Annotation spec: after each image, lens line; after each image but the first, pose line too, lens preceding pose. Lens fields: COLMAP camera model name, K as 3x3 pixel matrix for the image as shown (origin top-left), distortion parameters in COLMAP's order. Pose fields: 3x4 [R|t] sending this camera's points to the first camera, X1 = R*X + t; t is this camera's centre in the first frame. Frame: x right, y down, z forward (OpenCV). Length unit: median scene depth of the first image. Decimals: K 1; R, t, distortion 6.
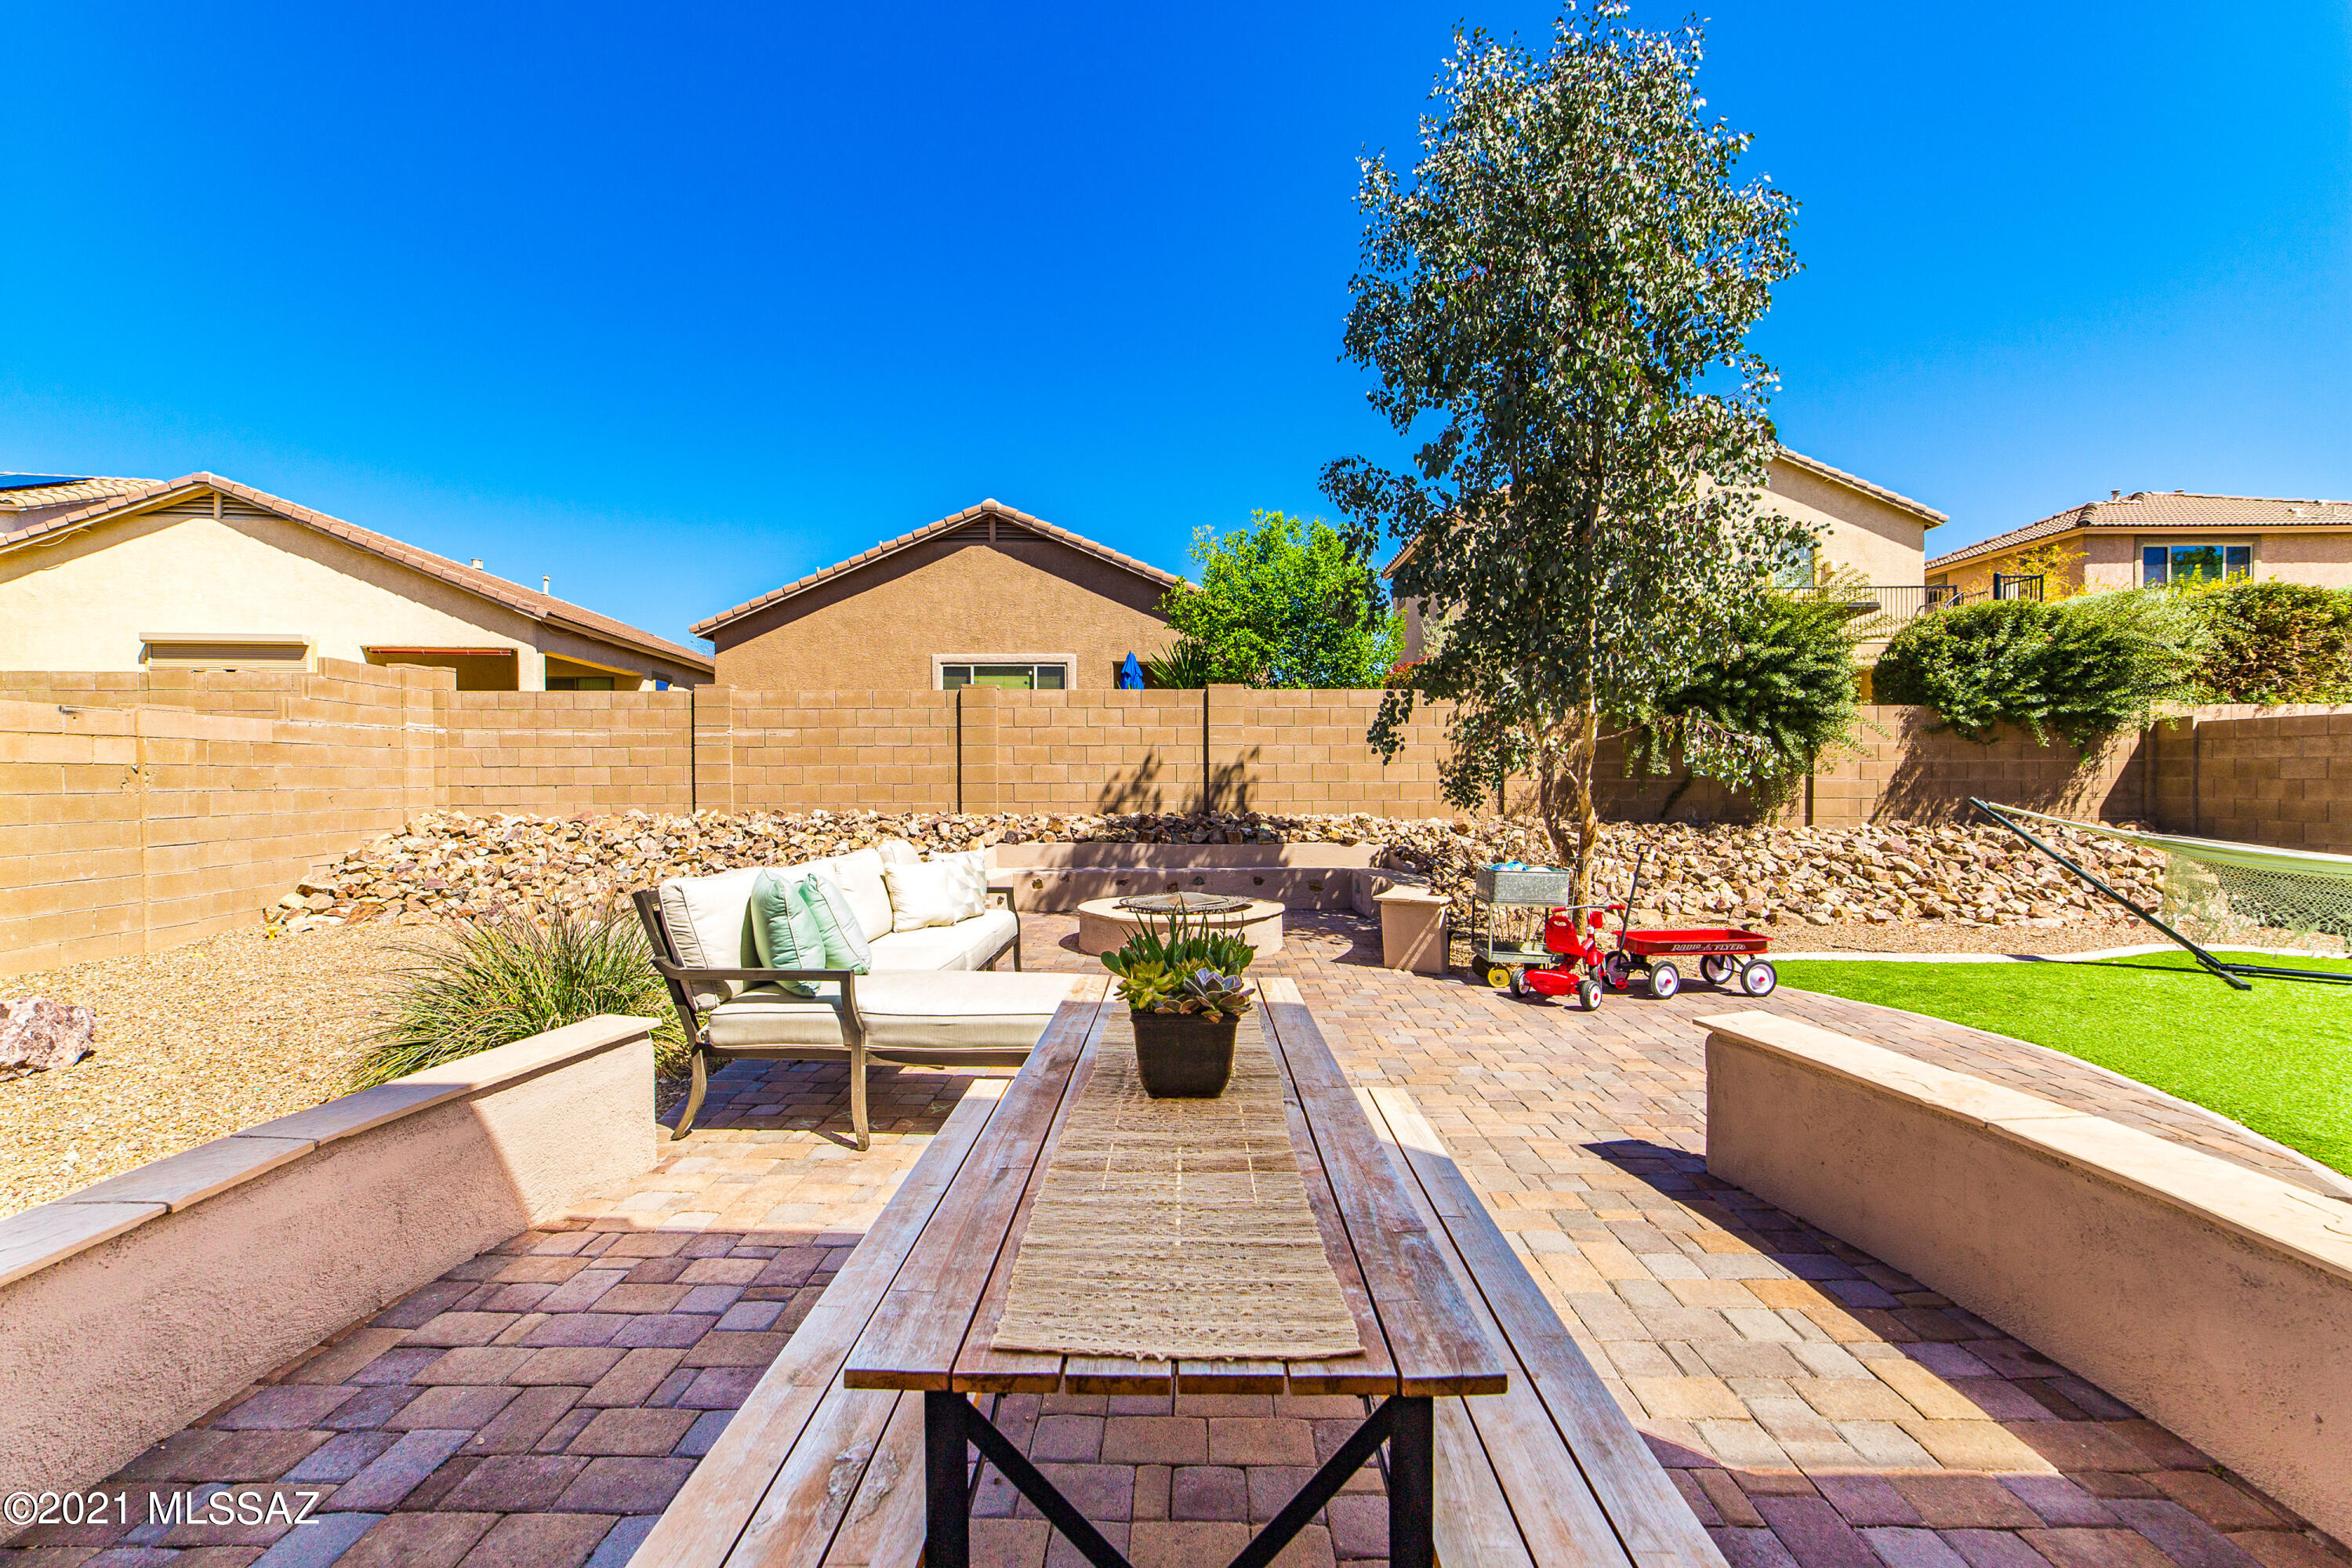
lens RADIAL K [[956.4, 0, 1158.9], [0, 956.4, 792.6], [0, 0, 1]] dist [-0.028983, 0.009116]
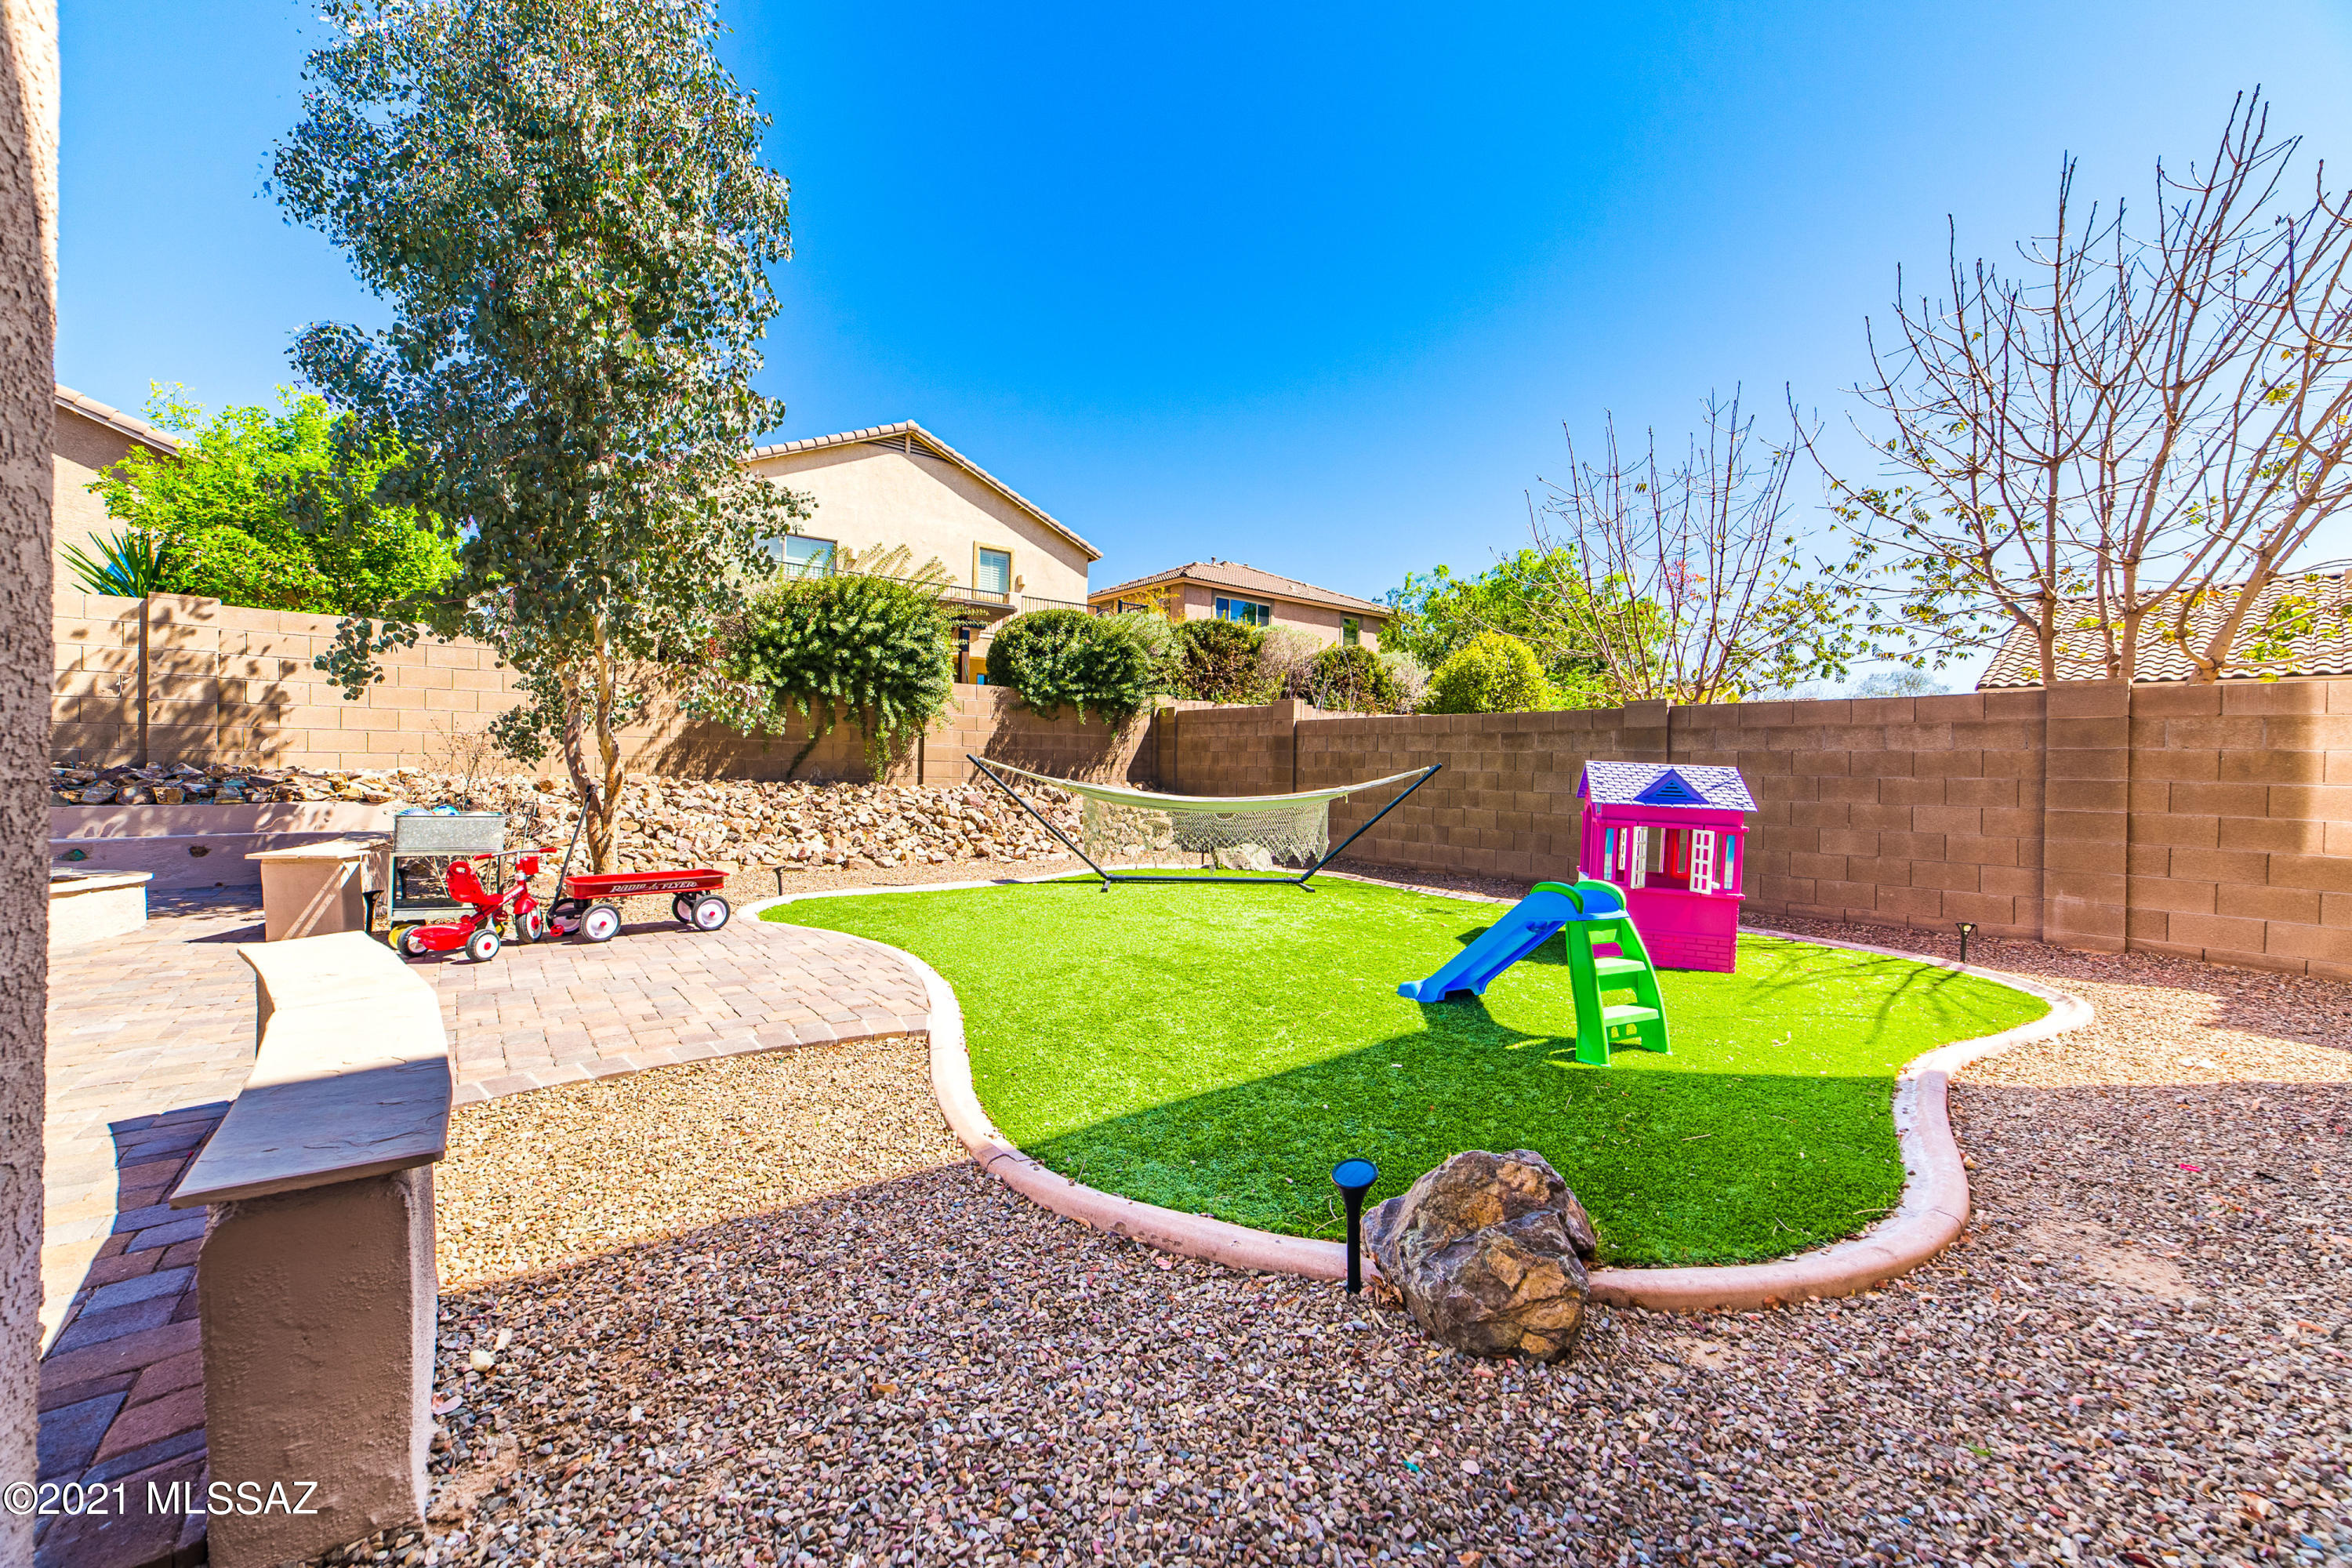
lens RADIAL K [[922.4, 0, 1175.7], [0, 922.4, 764.2], [0, 0, 1]] dist [-0.001988, 0.000090]
pose [[0.764179, 0.017599, 0.644764, 0.212044], [-0.010605, 0.999835, -0.014722, 0.024145], [-0.644917, 0.004412, 0.764240, -0.058768]]
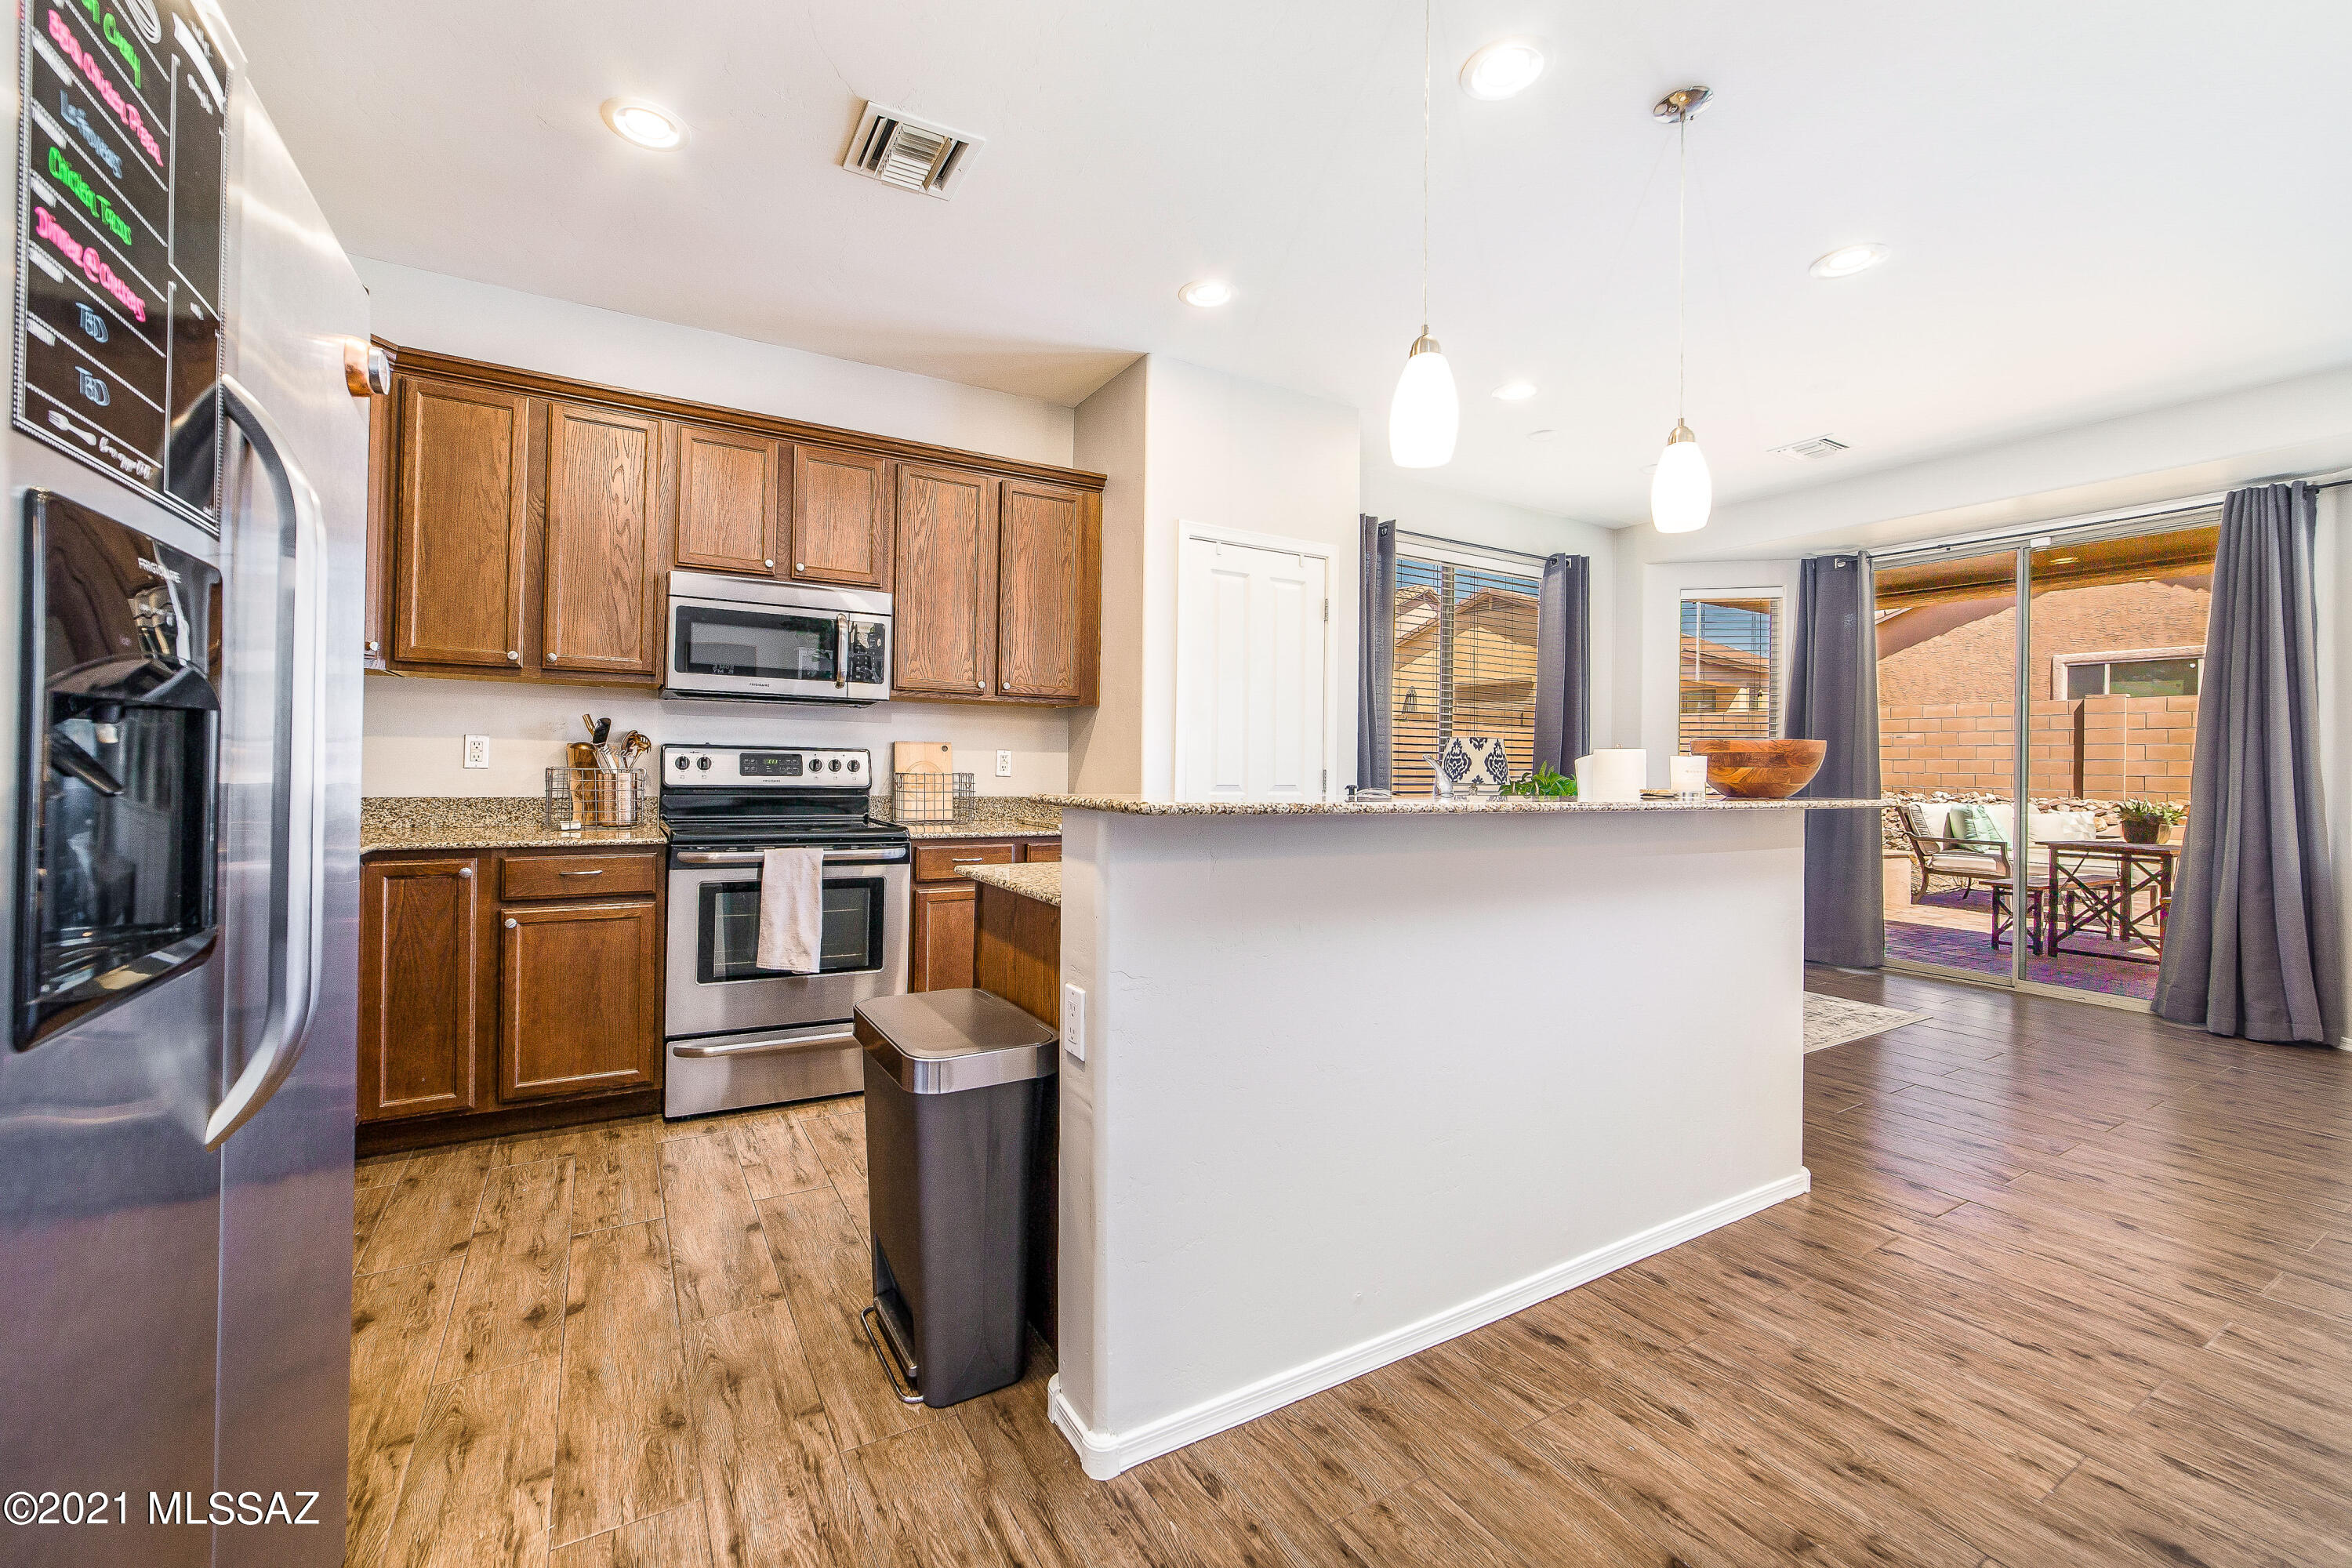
lens RADIAL K [[902.1, 0, 1184.2], [0, 902.1, 763.9], [0, 0, 1]] dist [0.002537, 0.000353]
pose [[0.543612, 0.010233, -0.839274, 0.161523], [-0.030563, 0.999504, -0.007609, 0.022948], [0.838780, 0.029788, 0.543655, -0.691958]]
